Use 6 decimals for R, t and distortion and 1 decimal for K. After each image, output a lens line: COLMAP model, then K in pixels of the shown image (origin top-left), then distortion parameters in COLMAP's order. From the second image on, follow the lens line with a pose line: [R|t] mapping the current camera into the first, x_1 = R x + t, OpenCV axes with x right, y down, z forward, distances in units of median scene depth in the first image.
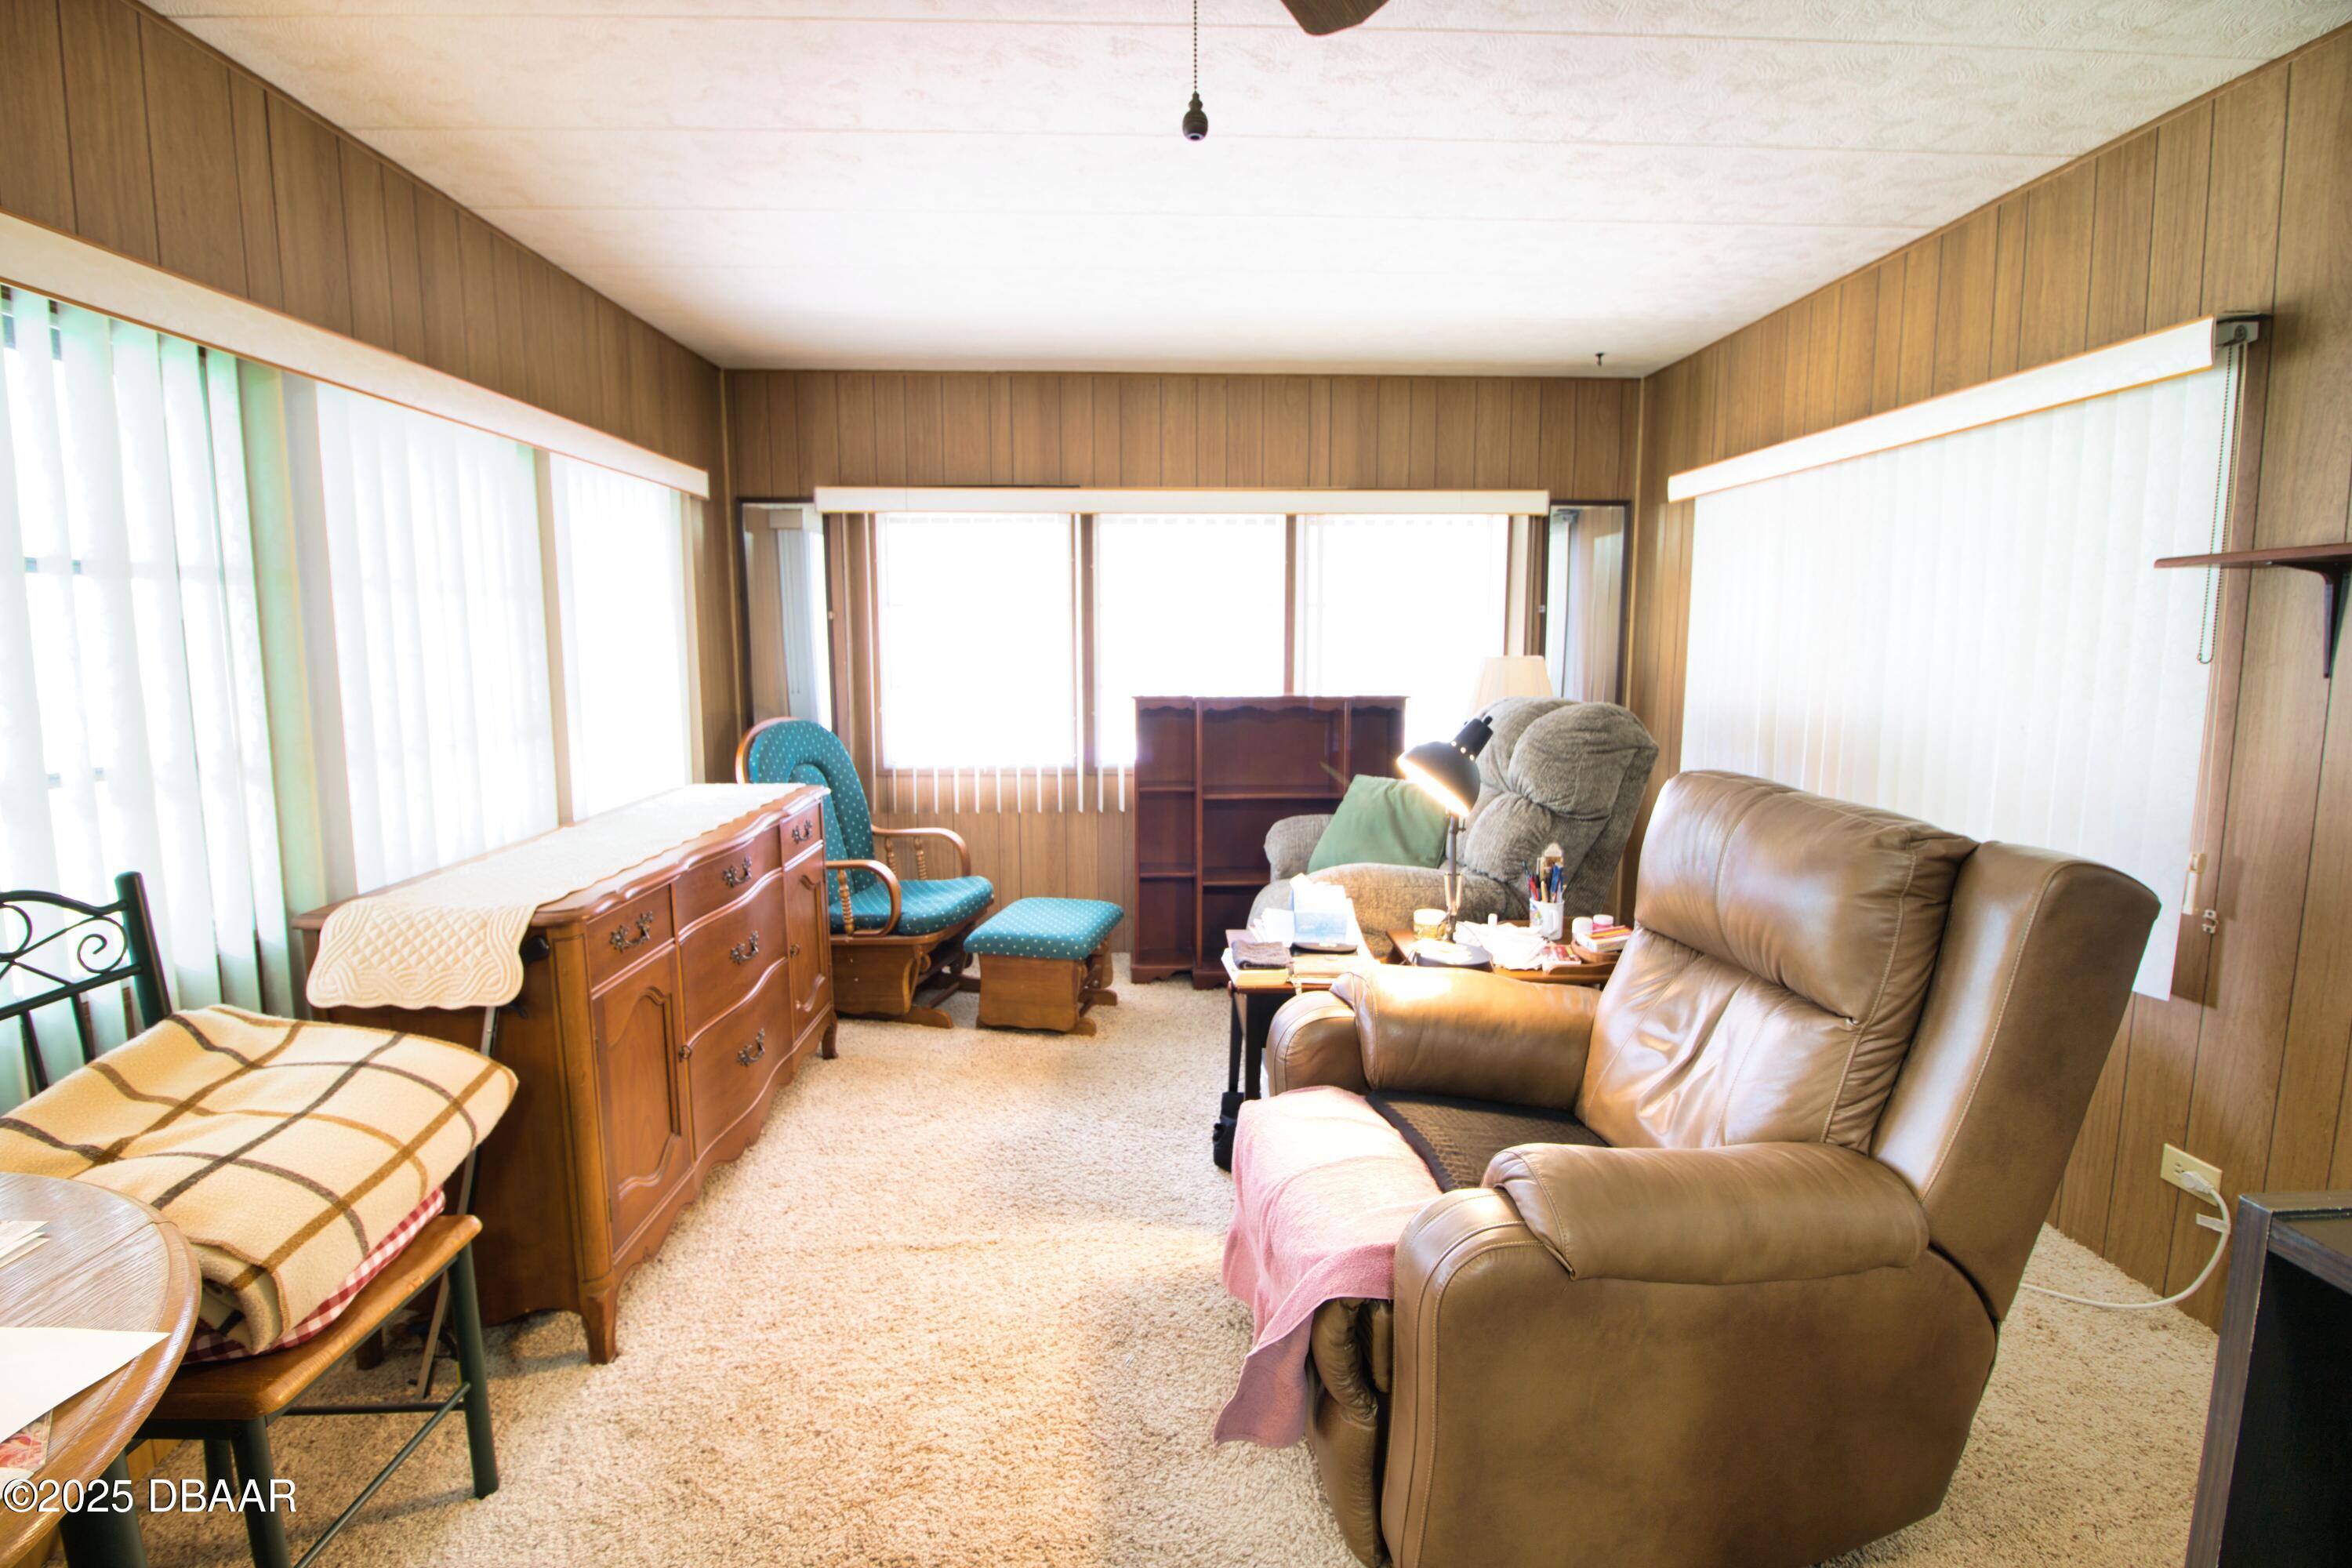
lens RADIAL K [[1089.9, 0, 1191.3], [0, 1089.9, 770.2], [0, 0, 1]] dist [-0.003337, -0.005979]
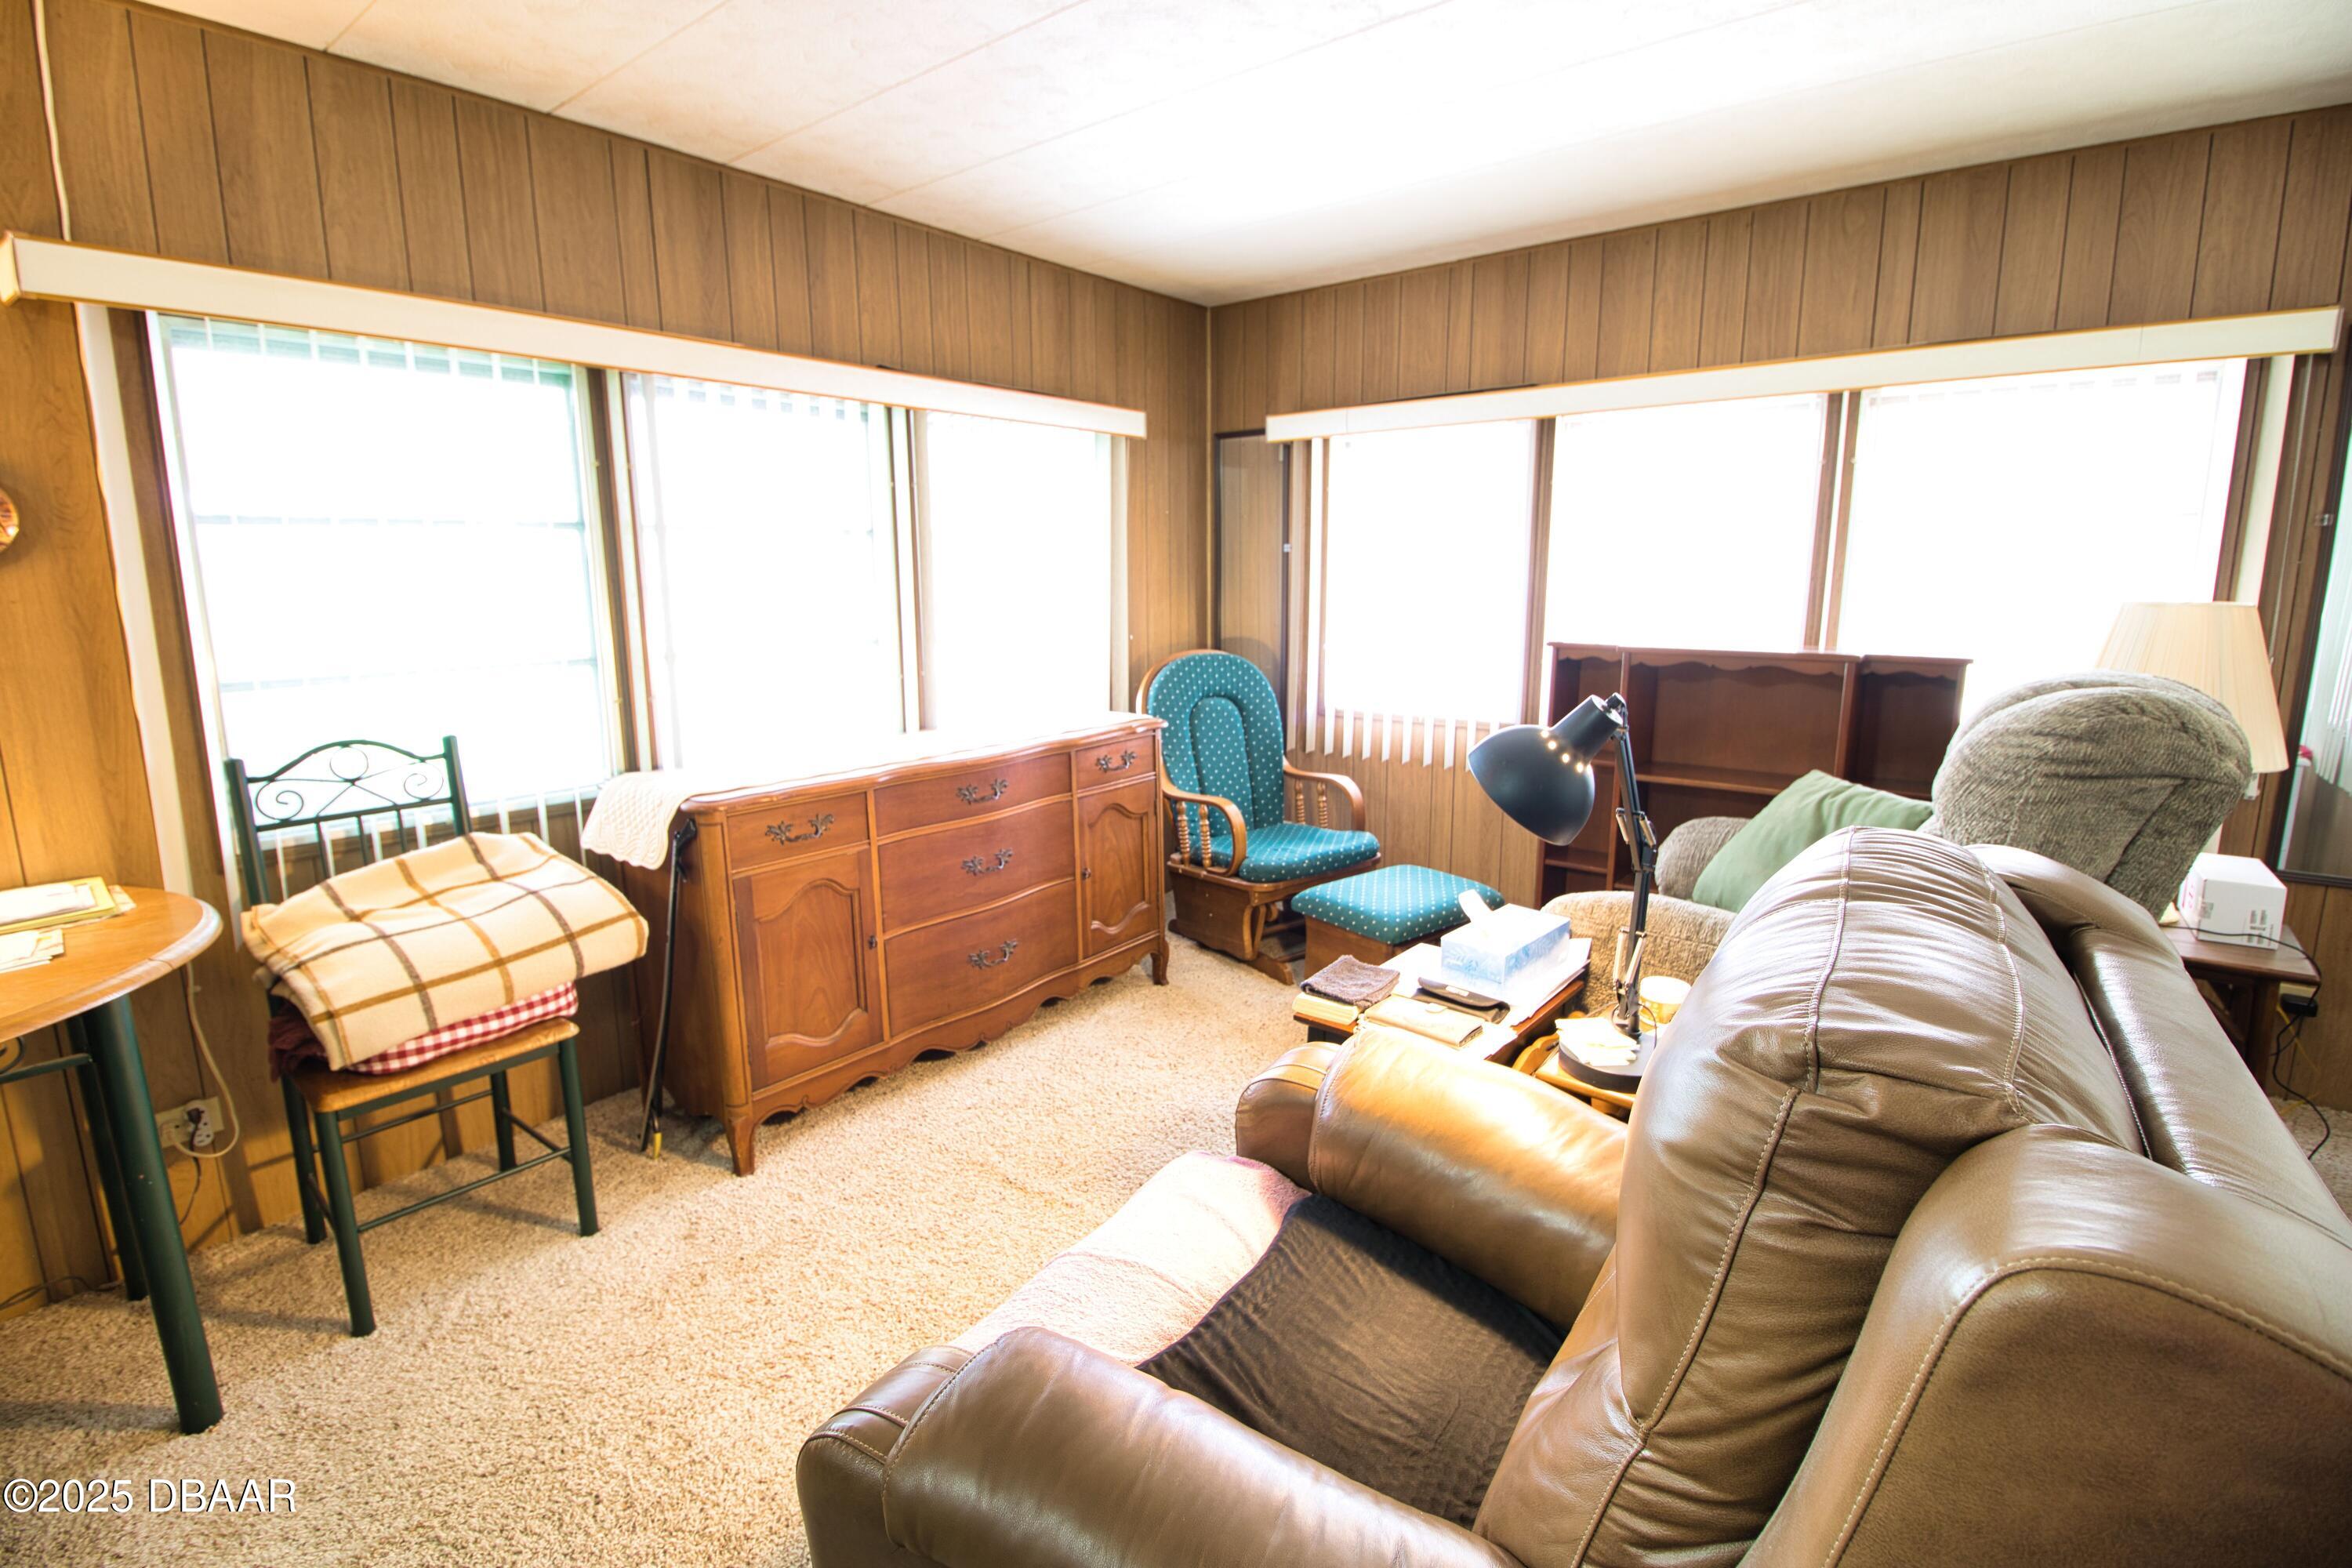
lens RADIAL K [[1089.9, 0, 1167.5], [0, 1089.9, 775.2], [0, 0, 1]] dist [-0.003337, -0.005979]
pose [[0.751886, 0.118226, -0.648607, 0.337419], [-0.075912, 0.992772, 0.092960, -0.029168], [0.654909, -0.020658, 0.755426, 0.244413]]
